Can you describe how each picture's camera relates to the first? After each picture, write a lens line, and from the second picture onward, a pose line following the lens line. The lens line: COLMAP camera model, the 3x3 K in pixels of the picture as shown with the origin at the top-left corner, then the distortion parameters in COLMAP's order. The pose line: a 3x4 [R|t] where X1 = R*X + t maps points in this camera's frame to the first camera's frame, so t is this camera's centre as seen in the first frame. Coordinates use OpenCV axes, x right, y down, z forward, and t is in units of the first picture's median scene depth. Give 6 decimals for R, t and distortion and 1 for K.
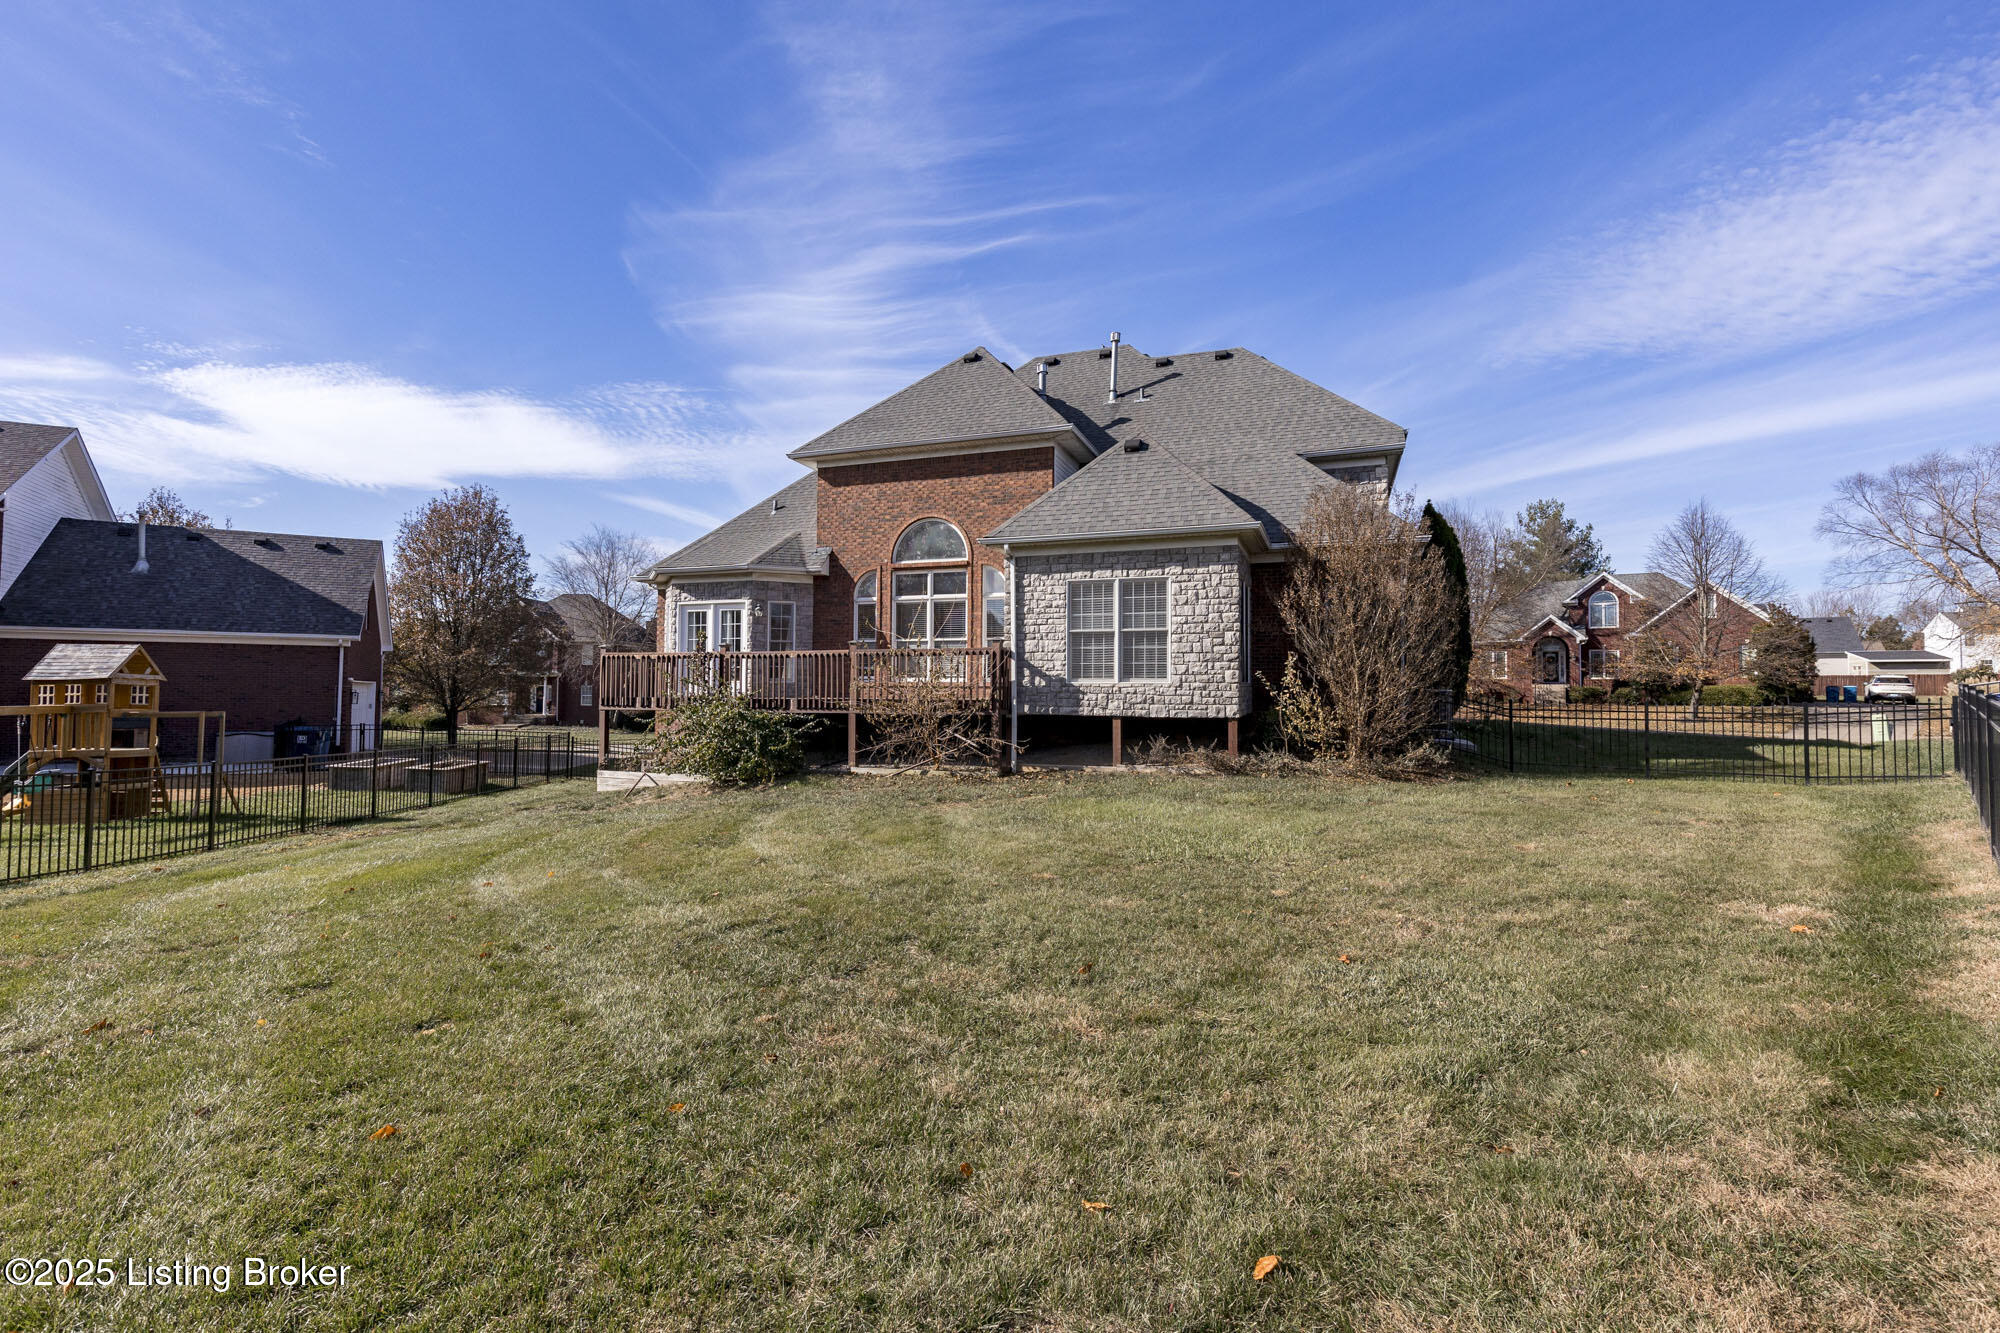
lens RADIAL K [[966.0, 0, 984.3], [0, 966.0, 670.5], [0, 0, 1]] dist [0.024379, -0.002776]
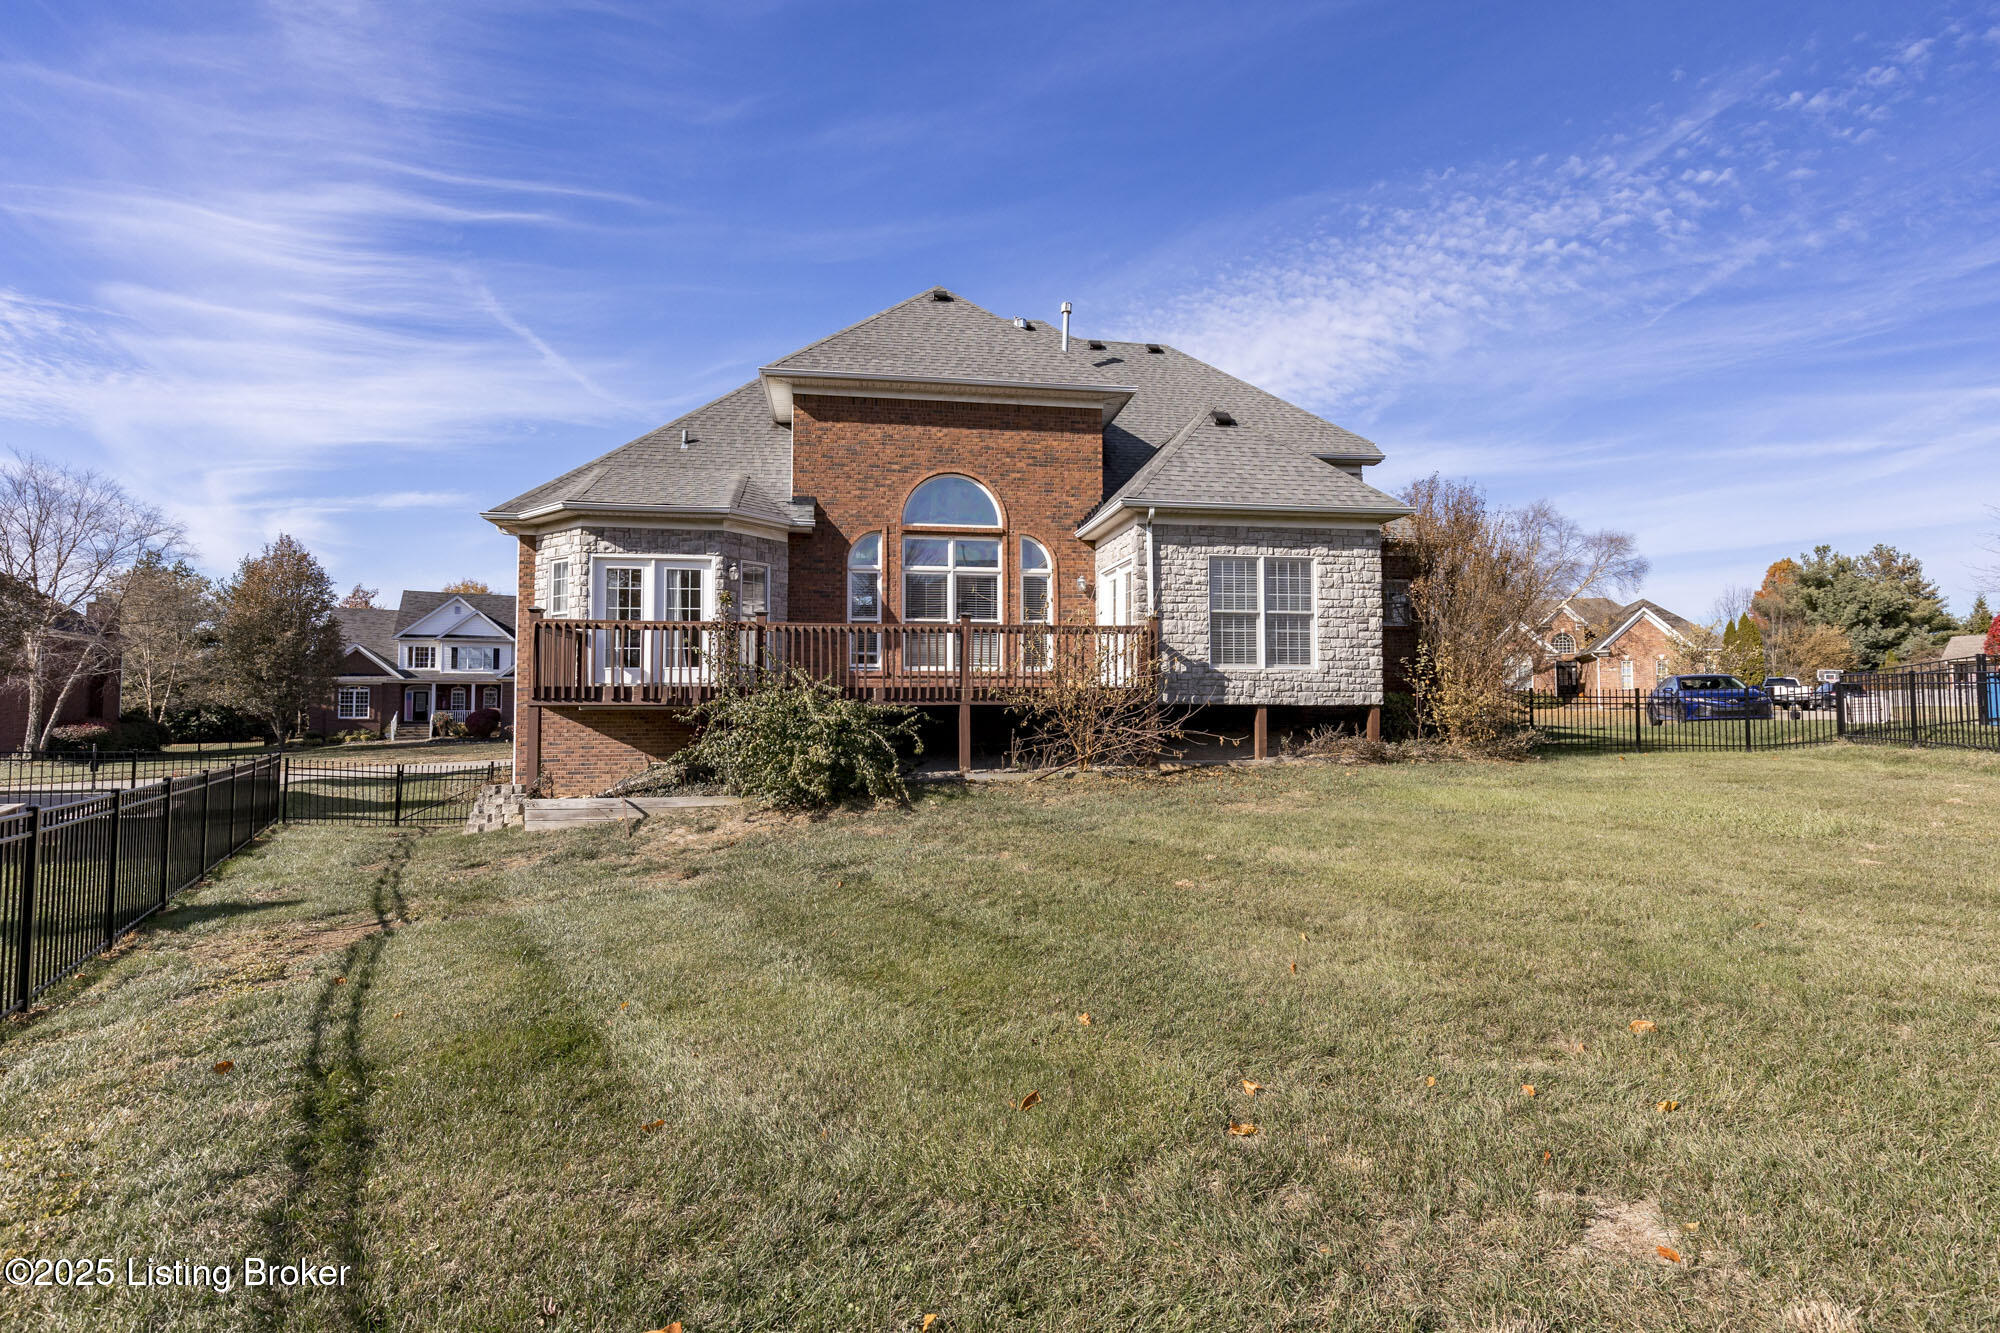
lens RADIAL K [[920.3, 0, 1002.8], [0, 920.3, 668.9], [0, 0, 1]] dist [0.006496, -0.000106]
pose [[0.866480, 0.013626, 0.499025, -0.410547], [-0.007251, 0.999865, -0.014711, 0.021979], [-0.499159, 0.009128, 0.866463, 0.289111]]
